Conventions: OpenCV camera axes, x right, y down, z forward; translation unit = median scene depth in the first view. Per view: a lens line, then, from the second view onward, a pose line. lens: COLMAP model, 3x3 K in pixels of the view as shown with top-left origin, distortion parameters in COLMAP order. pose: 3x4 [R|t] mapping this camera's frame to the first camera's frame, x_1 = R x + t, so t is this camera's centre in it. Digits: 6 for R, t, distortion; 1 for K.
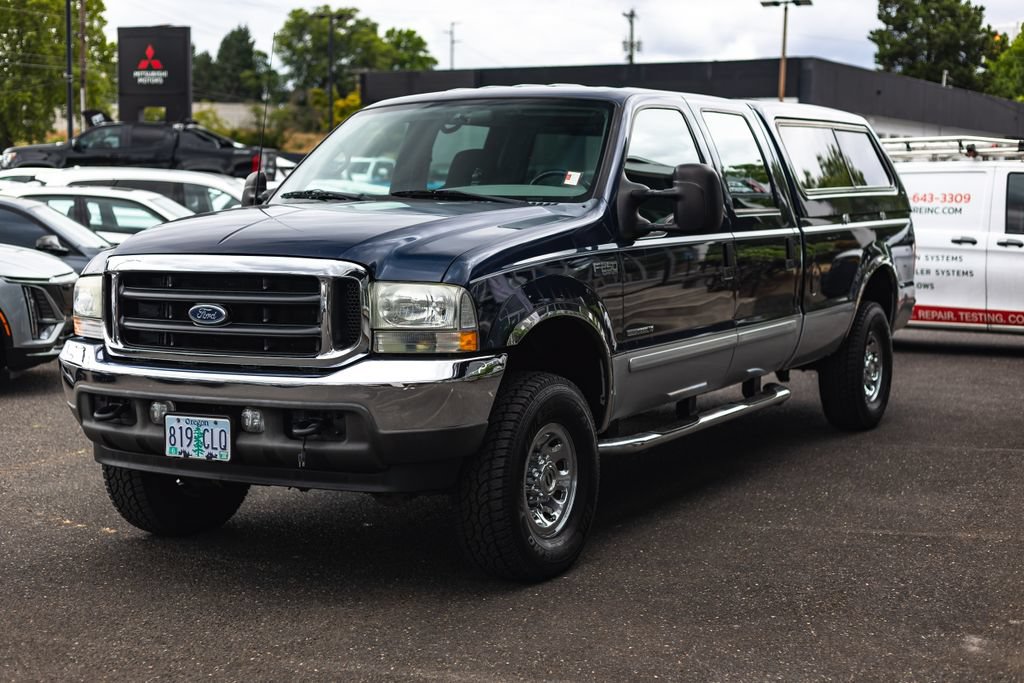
lens RADIAL K [[1564.5, 0, 512.0], [0, 1564.5, 341.5], [0, 0, 1]] dist [0.021761, 0.100807]
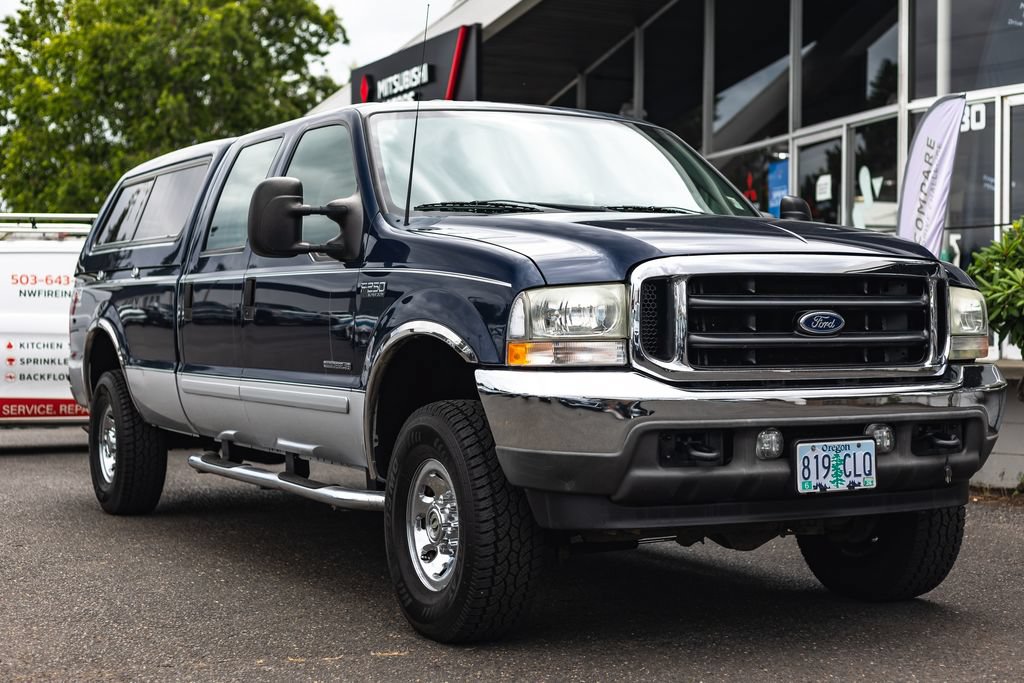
lens RADIAL K [[1725.3, 0, 512.4], [0, 1725.3, 313.5], [0, 0, 1]] dist [-0.005366, 0.100872]
pose [[0.554357, 0.009298, 0.832227, -1.075535], [0.076567, 0.995127, -0.062121, 0.023470], [-0.828750, 0.098158, 0.550944, 0.614667]]
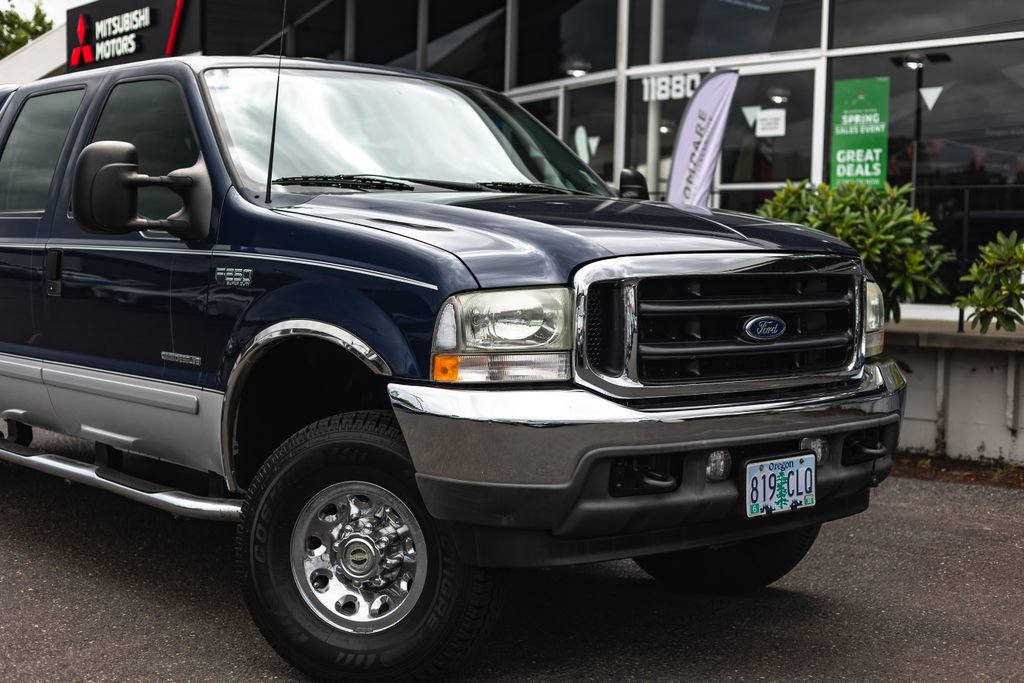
lens RADIAL K [[1466.6, 0, 512.0], [0, 1466.6, 341.5], [0, 0, 1]] dist [0.009055, 0.033396]
pose [[0.351267, -0.054351, 0.934696, -0.924120], [0.075115, 0.996732, 0.029729, -0.041894], [-0.933257, 0.059767, 0.354202, 0.854663]]
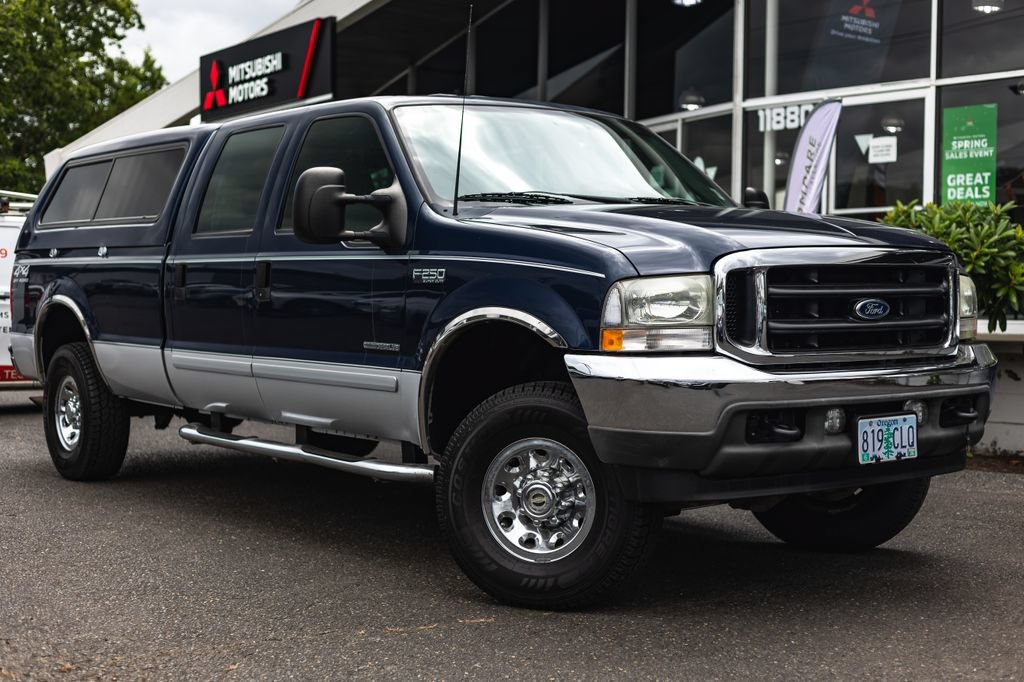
lens RADIAL K [[1520.8, 0, 526.0], [0, 1520.8, 338.3], [0, 0, 1]] dist [0.009340, 0.057193]
pose [[0.407335, -0.028053, 0.912848, -1.119805], [0.084948, 0.996359, -0.007286, -0.010908], [-0.909320, 0.080512, 0.408235, 0.812001]]
